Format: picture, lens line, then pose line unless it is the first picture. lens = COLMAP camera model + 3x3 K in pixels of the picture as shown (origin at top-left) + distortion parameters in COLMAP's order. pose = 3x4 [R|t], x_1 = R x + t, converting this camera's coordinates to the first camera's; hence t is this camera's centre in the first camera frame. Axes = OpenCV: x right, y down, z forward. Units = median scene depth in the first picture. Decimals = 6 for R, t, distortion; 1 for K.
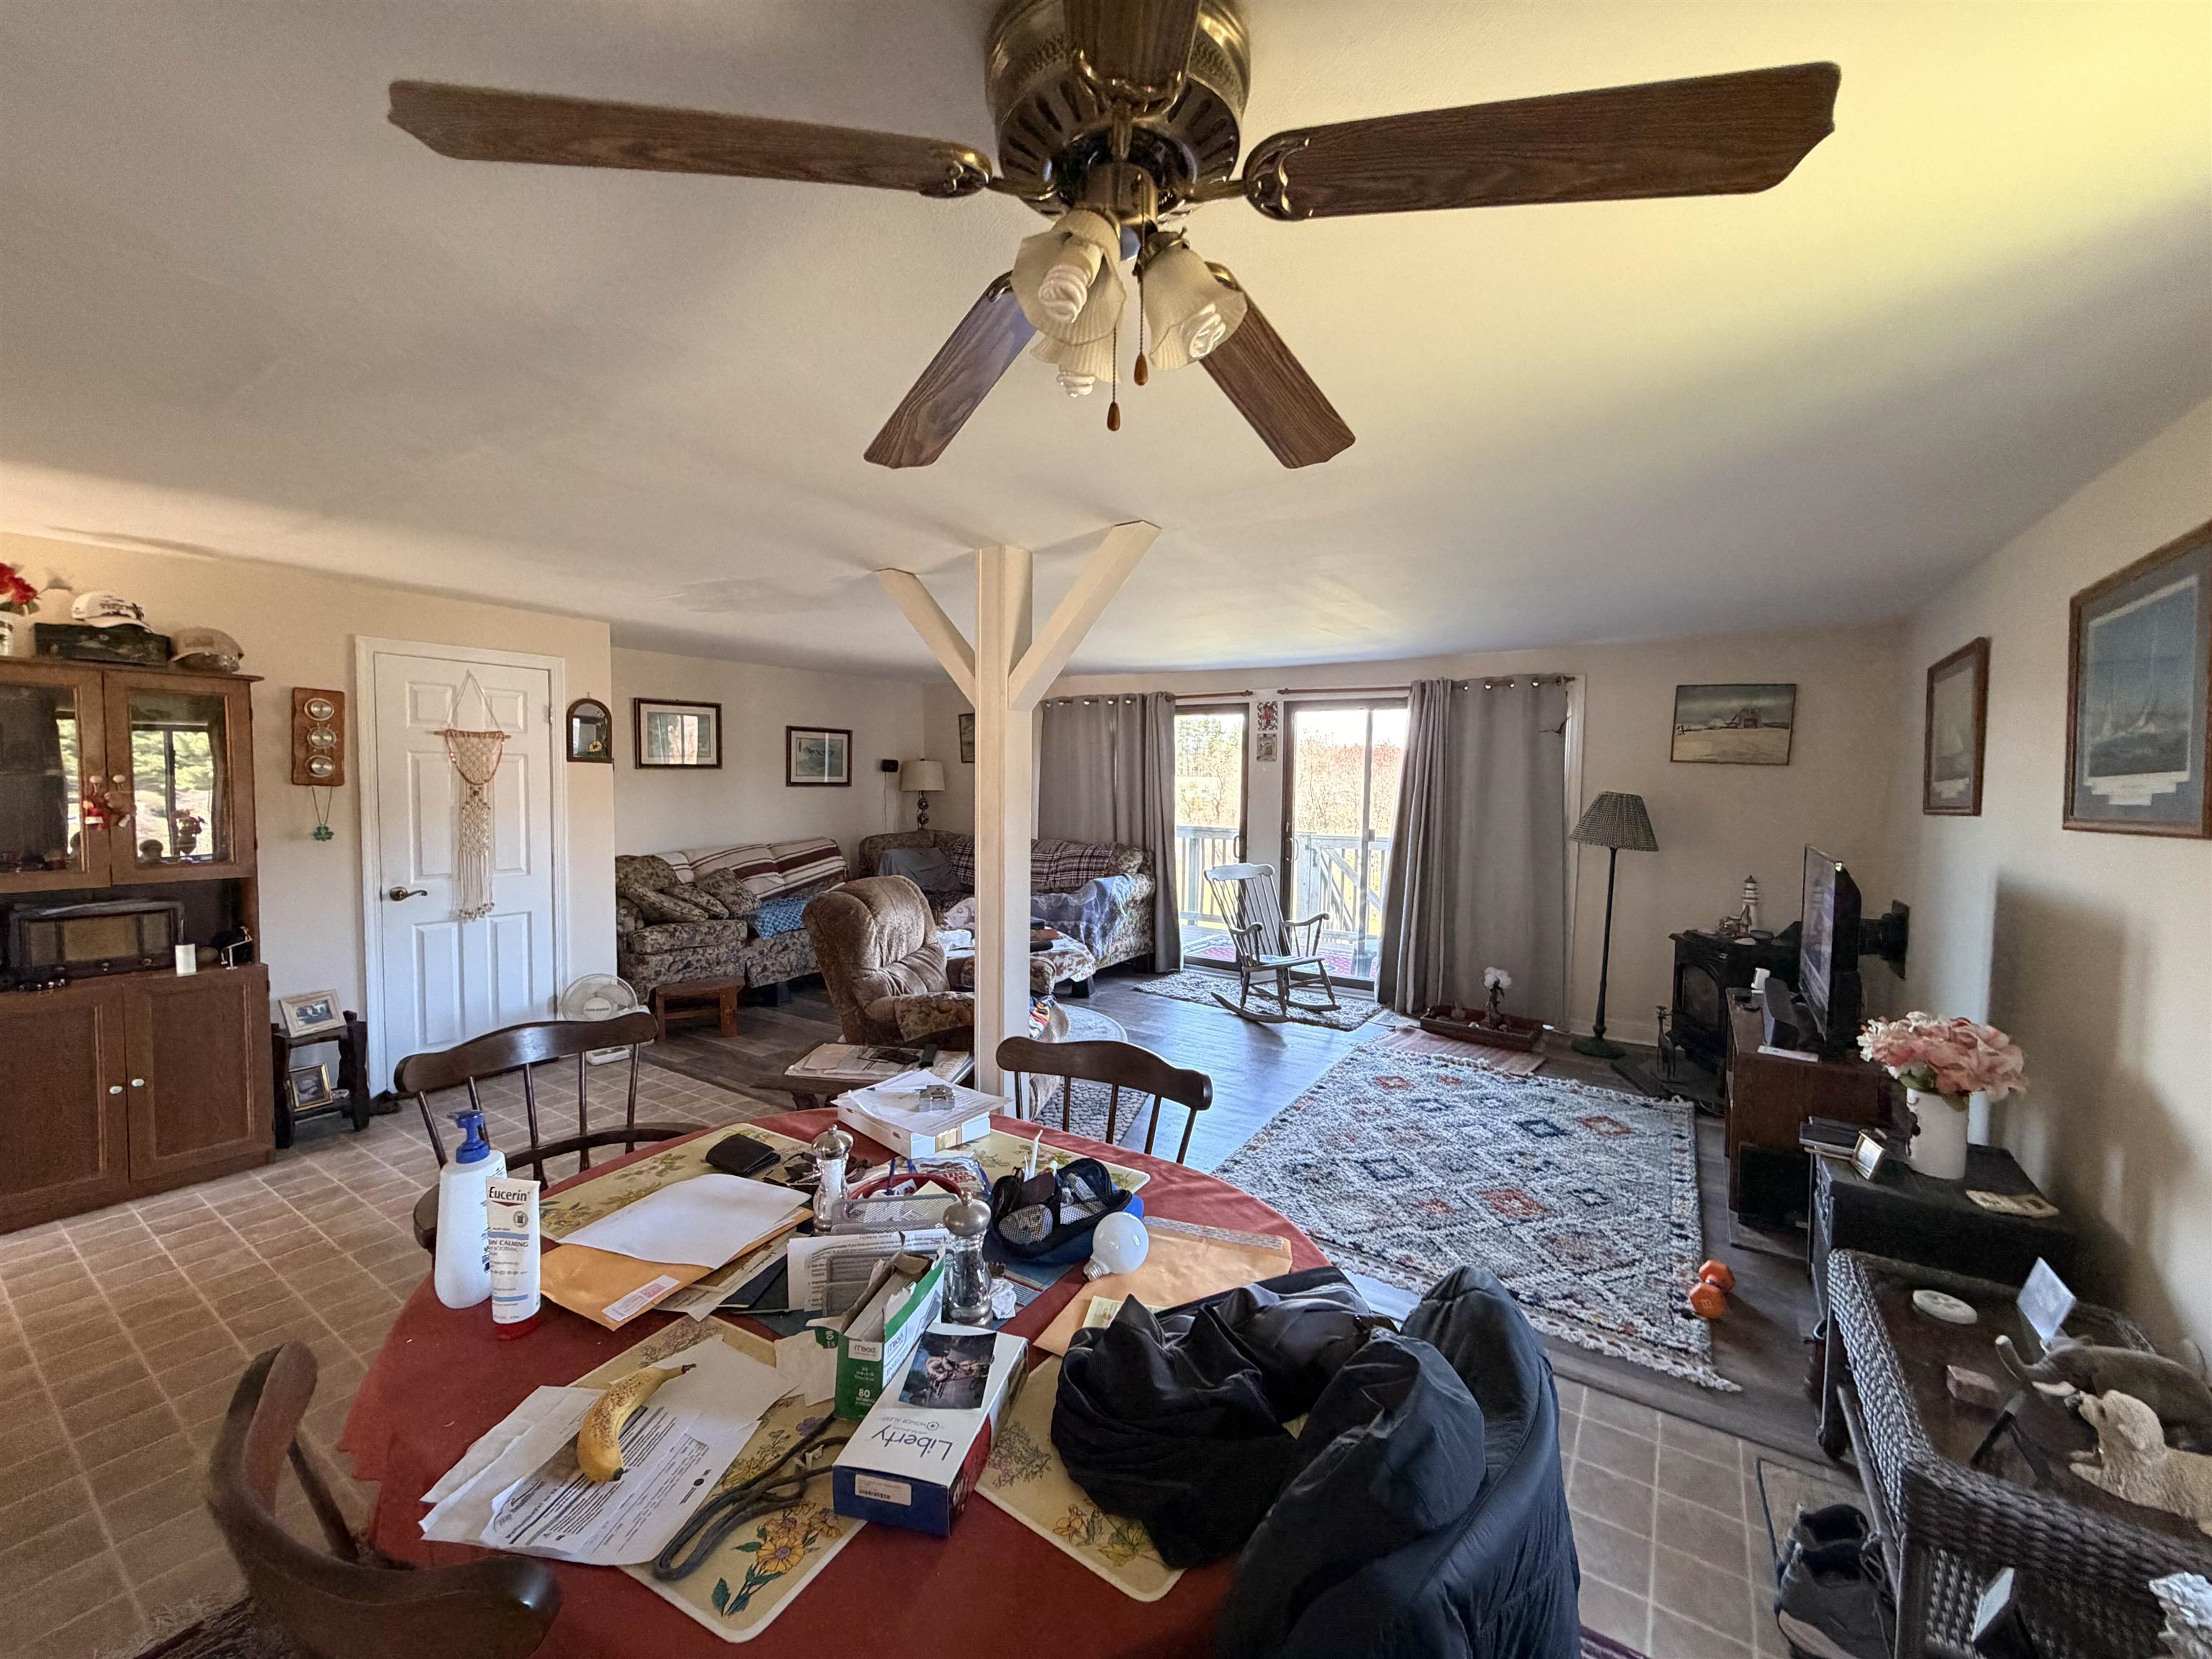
lens RADIAL K [[878.2, 0, 1105.1], [0, 878.2, 823.4], [0, 0, 1]] dist [0.000568, -0.000004]
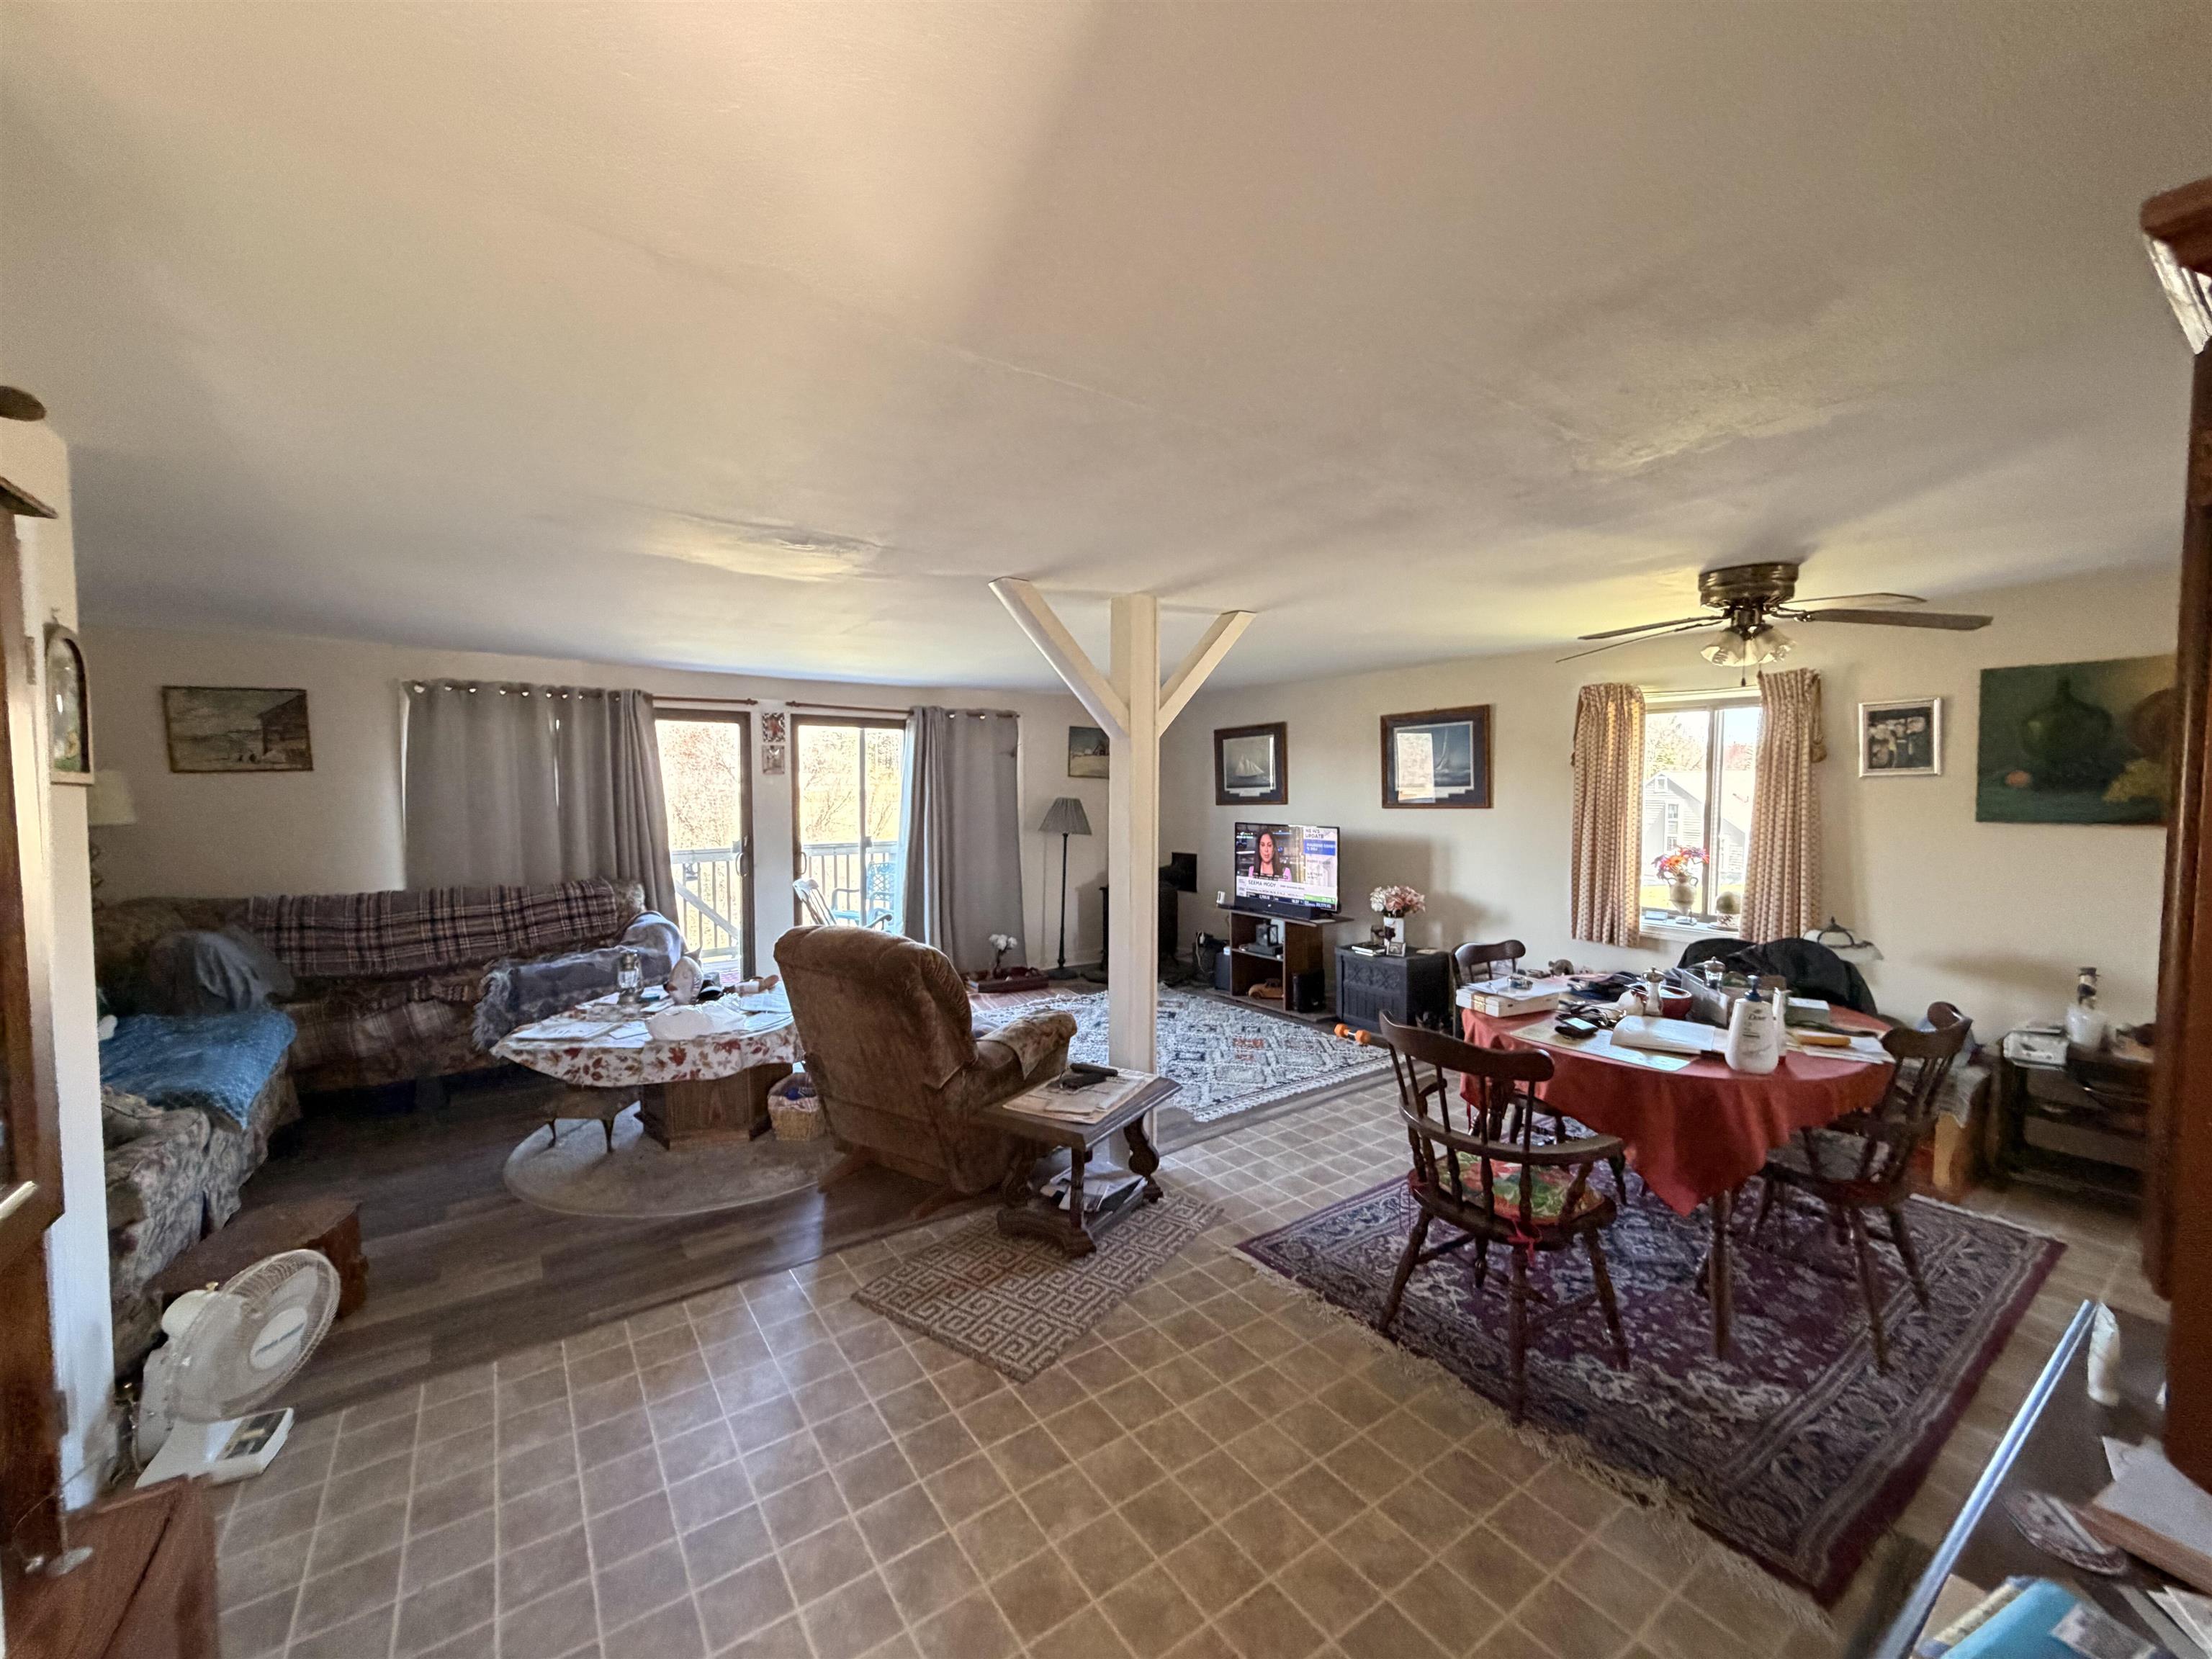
lens RADIAL K [[878.2, 0, 1108.7], [0, 878.2, 829.8], [0, 0, 1]] dist [0.000568, -0.000004]
pose [[0.362412, -0.060426, 0.930057, -0.591412], [0.054439, 0.997565, 0.043599, -0.032650], [-0.930427, 0.034831, 0.364819, 0.311980]]
